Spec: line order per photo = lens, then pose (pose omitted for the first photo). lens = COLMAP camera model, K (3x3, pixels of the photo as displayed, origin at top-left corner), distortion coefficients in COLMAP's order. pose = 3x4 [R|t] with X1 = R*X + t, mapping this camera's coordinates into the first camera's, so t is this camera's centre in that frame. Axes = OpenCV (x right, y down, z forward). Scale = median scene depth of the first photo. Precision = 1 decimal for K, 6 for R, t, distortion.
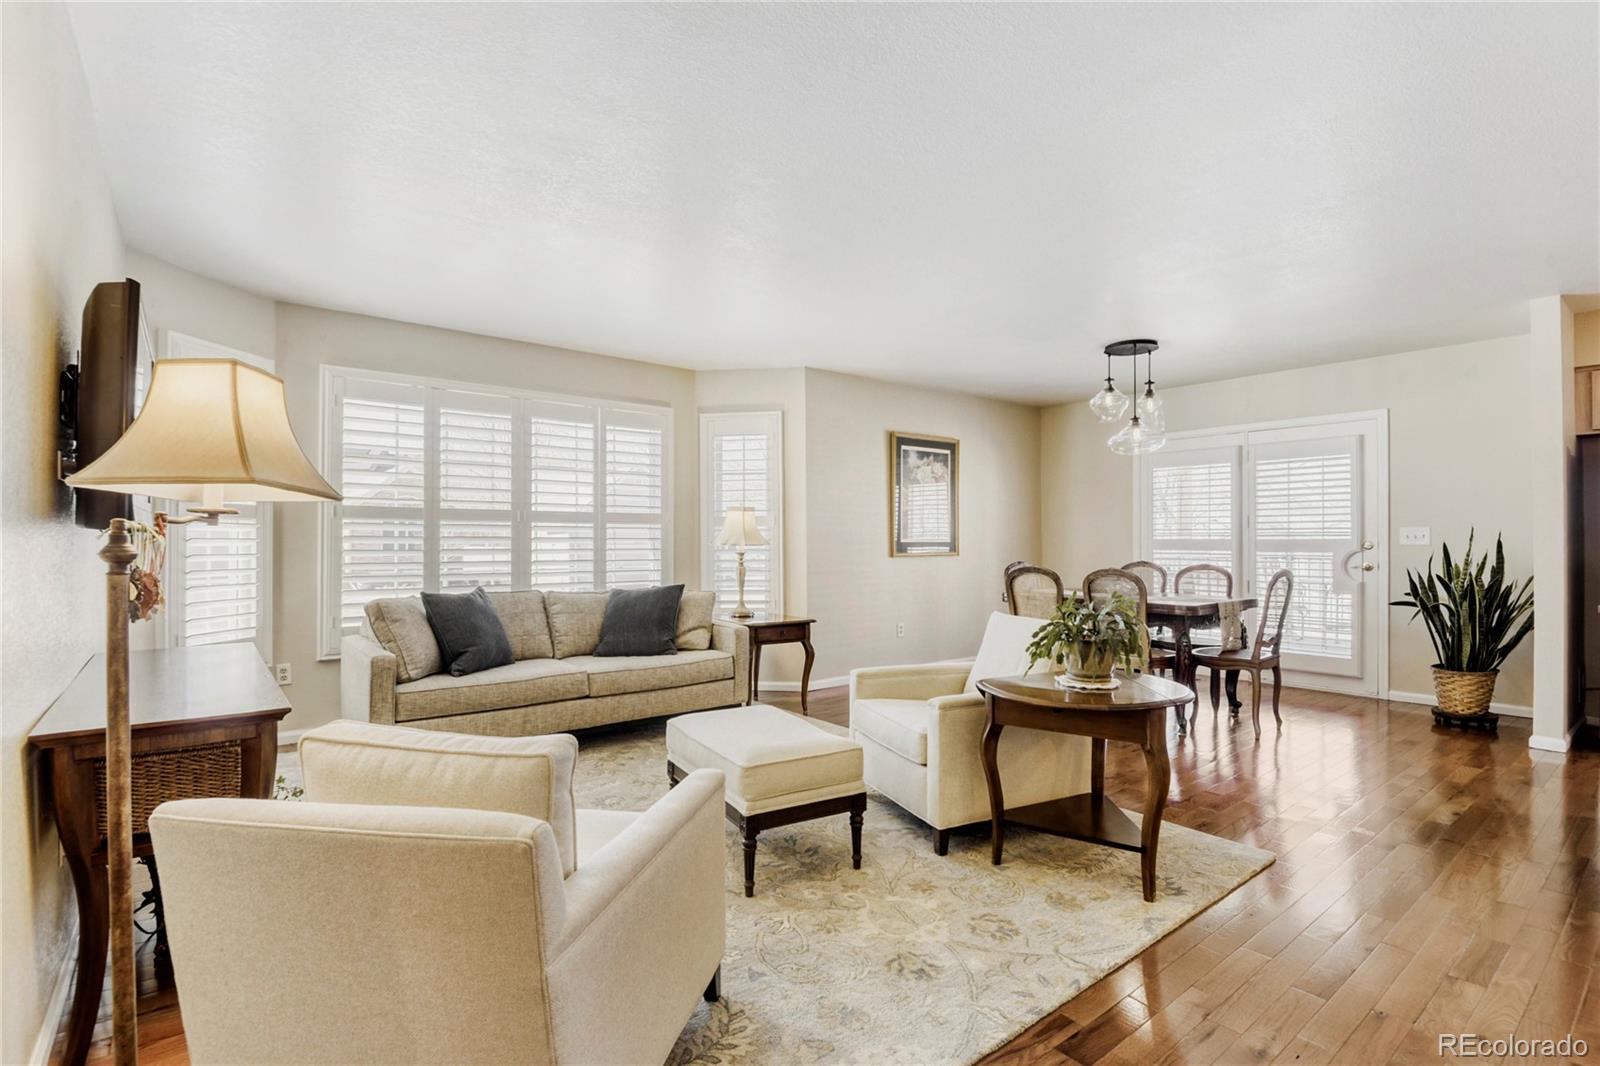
lens RADIAL K [[743.5, 0, 807.3], [0, 743.5, 543.2], [0, 0, 1]] dist [0.025124, -0.010652]
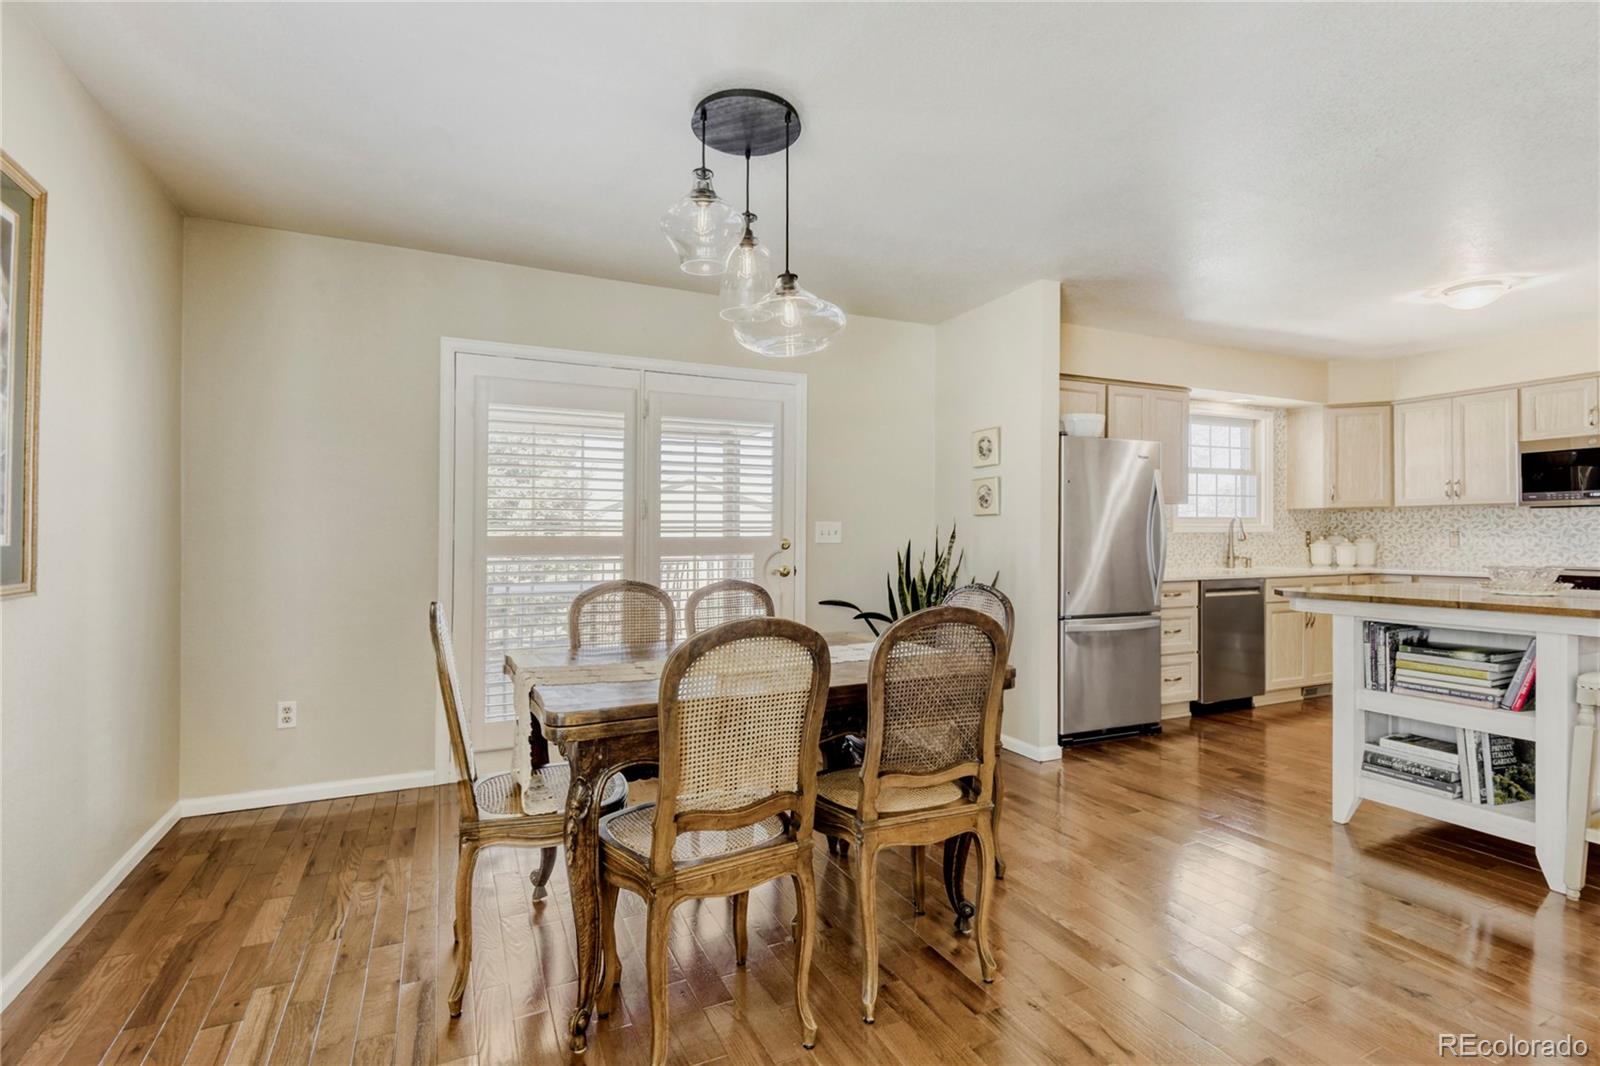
lens RADIAL K [[758.6, 0, 794.3], [0, 758.6, 531.9], [0, 0, 1]] dist [0.018866, -0.020379]
pose [[0.217789, 0.001863, 0.975994, -0.015124], [0.007986, 0.999961, -0.003691, -0.006265], [-0.975963, 0.008598, 0.217766, 0.731836]]
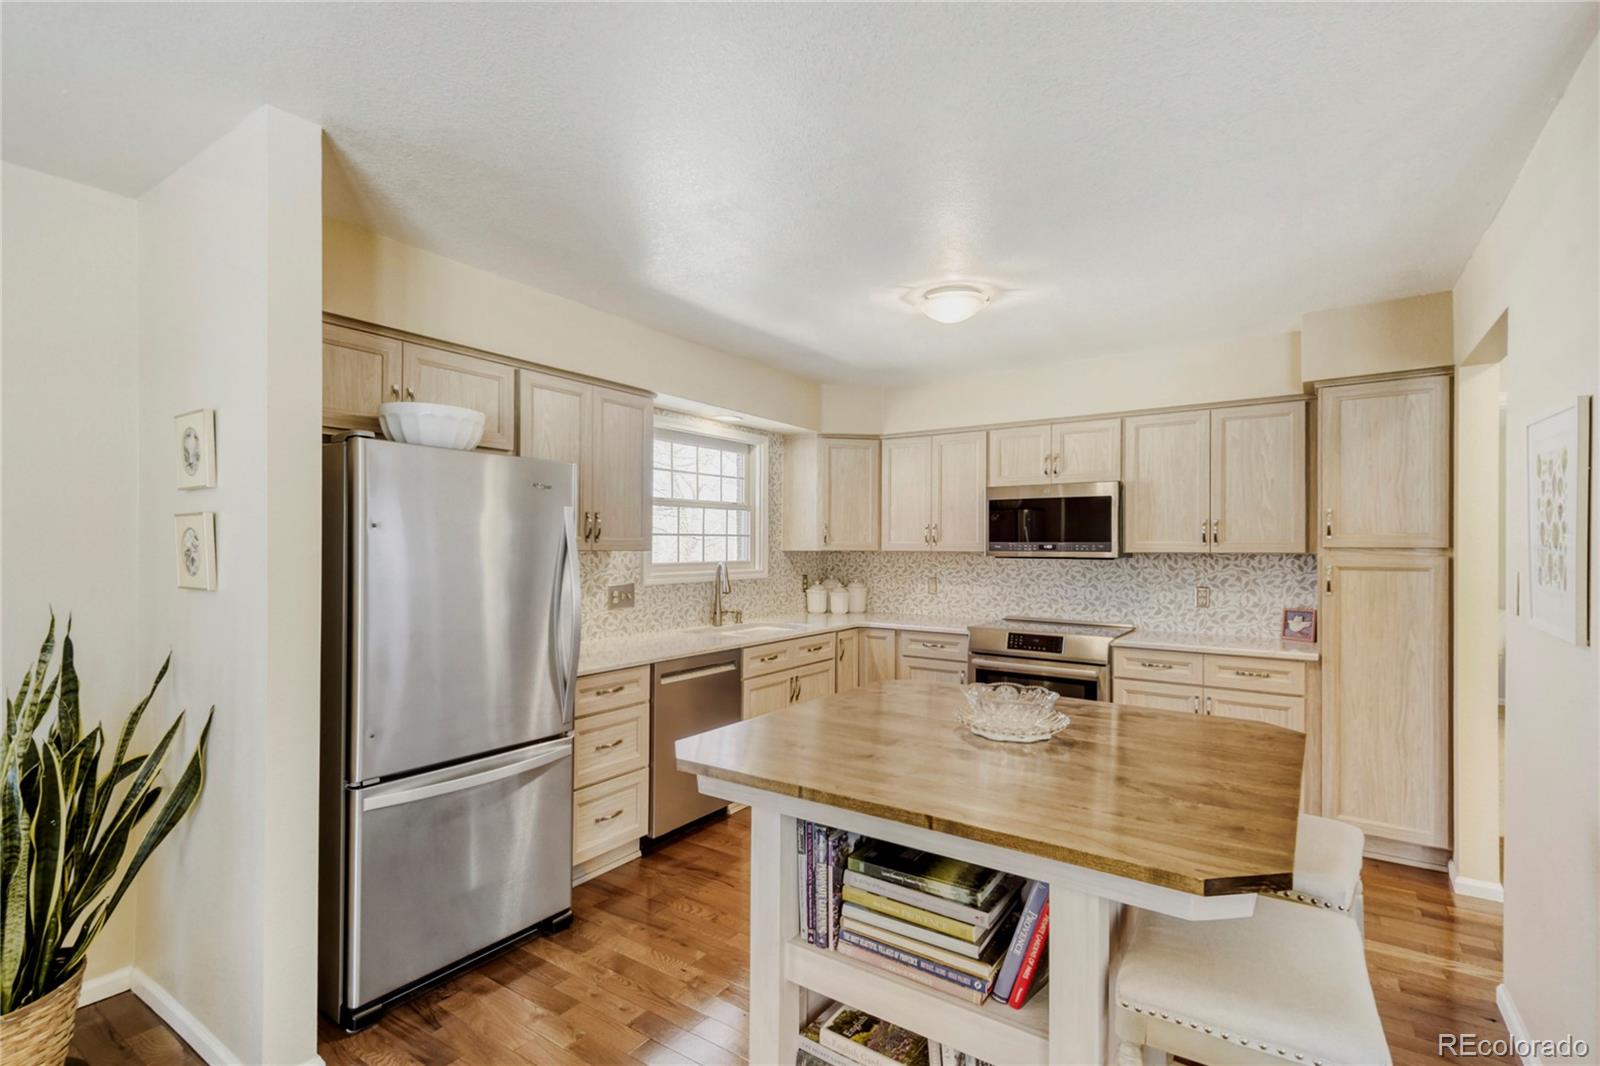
lens RADIAL K [[743.5, 0, 807.3], [0, 743.5, 543.2], [0, 0, 1]] dist [0.025124, -0.010652]
pose [[-0.319864, -0.000748, 0.947463, 0.295806], [-0.001148, 0.999999, 0.000402, -0.043780], [-0.947463, -0.000959, -0.319864, 0.560927]]
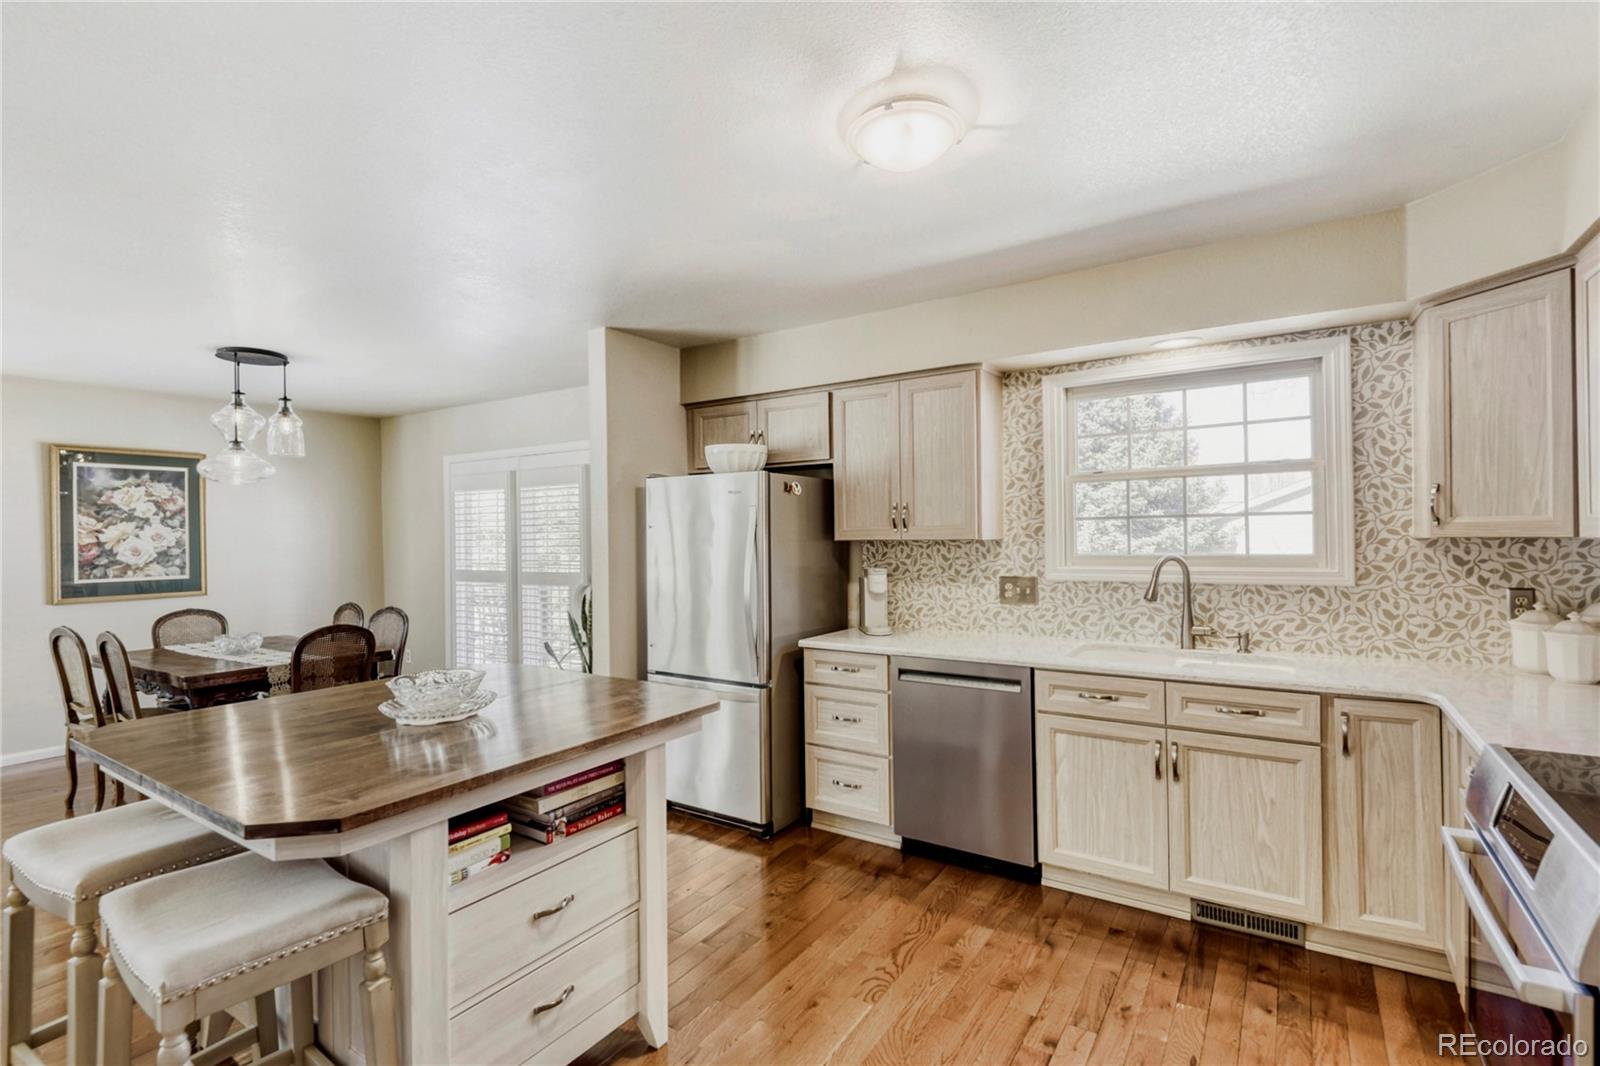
lens RADIAL K [[737.8, 0, 795.4], [0, 737.8, 535.9], [0, 0, 1]] dist [0.000993, -0.000169]
pose [[0.945367, -0.012901, 0.325754, 0.611633], [0.015048, 0.999878, -0.004072, -0.039786], [-0.325662, 0.008751, 0.945446, 0.017134]]
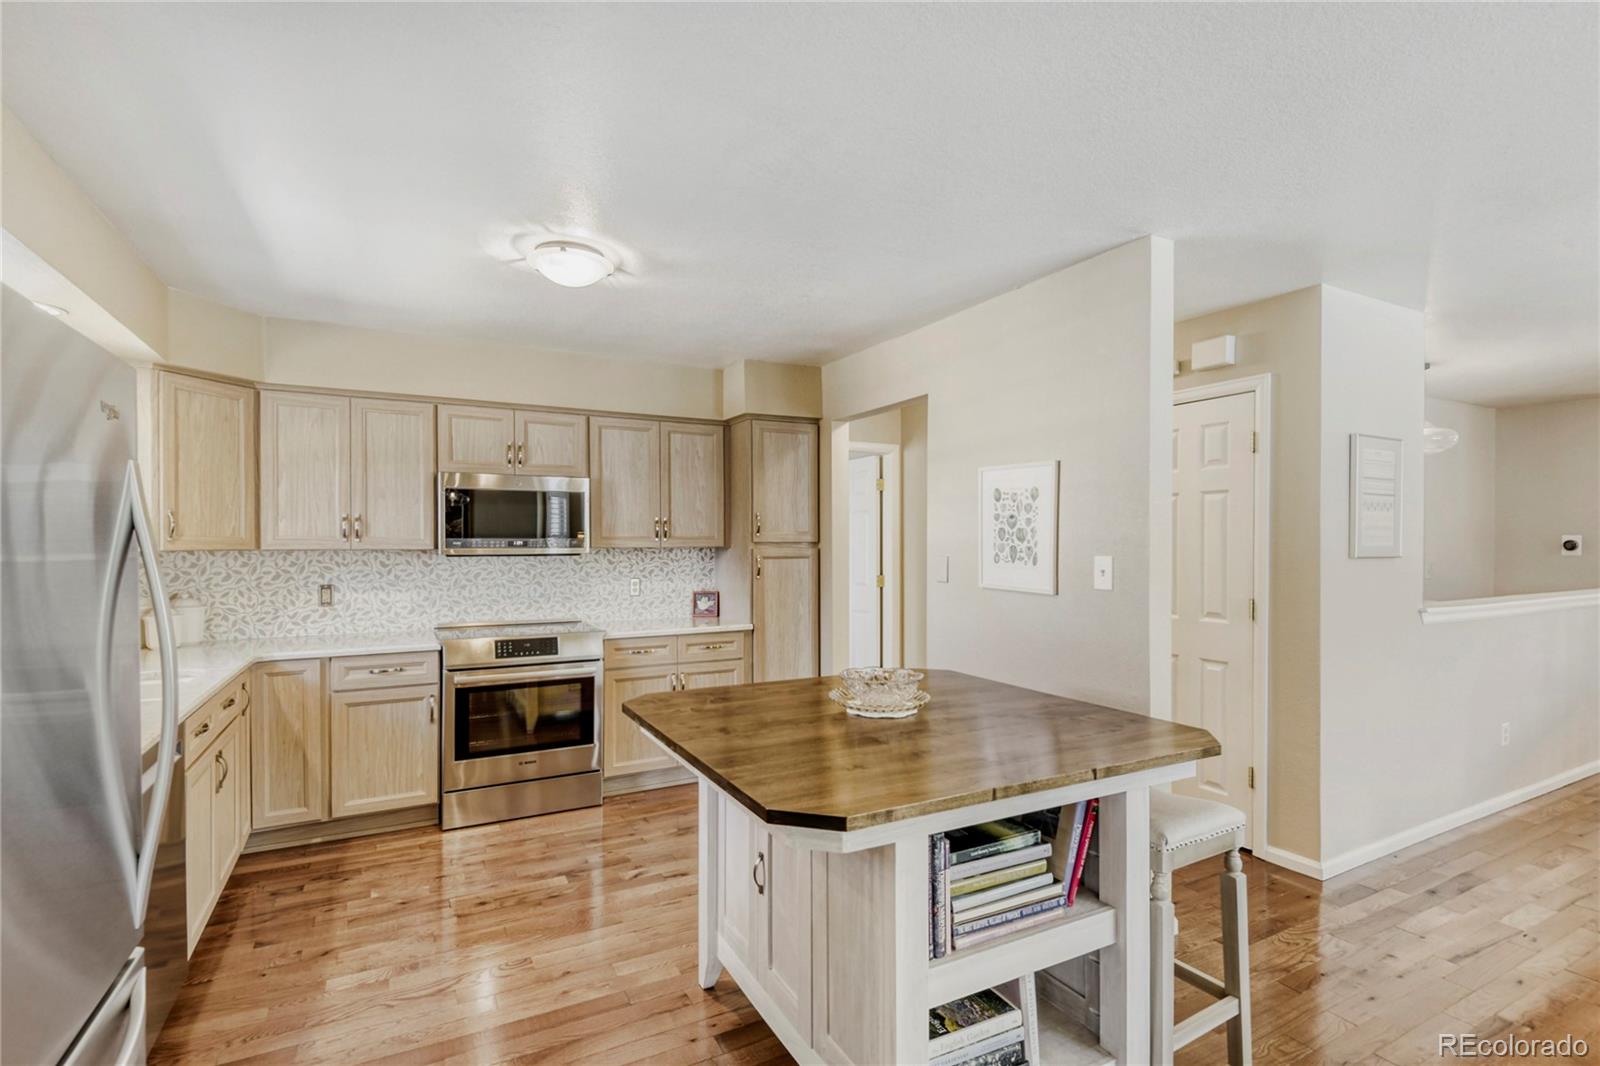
lens RADIAL K [[743.5, 0, 807.3], [0, 743.5, 543.2], [0, 0, 1]] dist [0.025124, -0.010652]
pose [[-0.987415, -0.001740, 0.158144, 0.545283], [-0.000739, 0.999979, 0.006385, -0.044411], [-0.158152, 0.006188, -0.987395, 0.728442]]
